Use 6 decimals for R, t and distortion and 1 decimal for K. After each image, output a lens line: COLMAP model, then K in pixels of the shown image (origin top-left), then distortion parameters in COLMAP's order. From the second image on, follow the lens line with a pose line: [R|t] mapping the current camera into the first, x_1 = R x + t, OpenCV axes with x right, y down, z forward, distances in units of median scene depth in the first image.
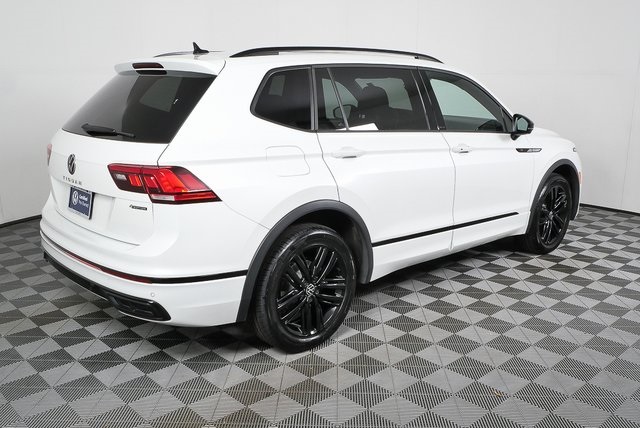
lens RADIAL K [[584.1, 0, 324.7], [0, 584.1, 217.8], [0, 0, 1]] dist [-0.035156, 0.085457]
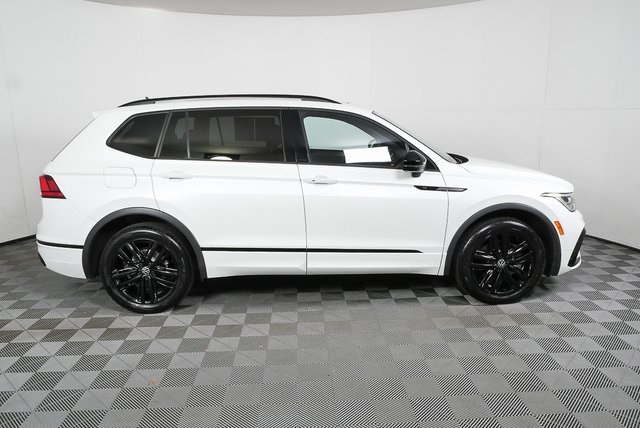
lens RADIAL K [[466.2, 0, 319.5], [0, 466.2, 211.4], [0, 0, 1]] dist [-0.043060, 0.012129]
pose [[0.753168, 0.110925, -0.648409, 0.924259], [-0.132031, 0.991113, 0.016191, -0.084803], [0.644442, 0.073415, 0.761120, 0.388392]]
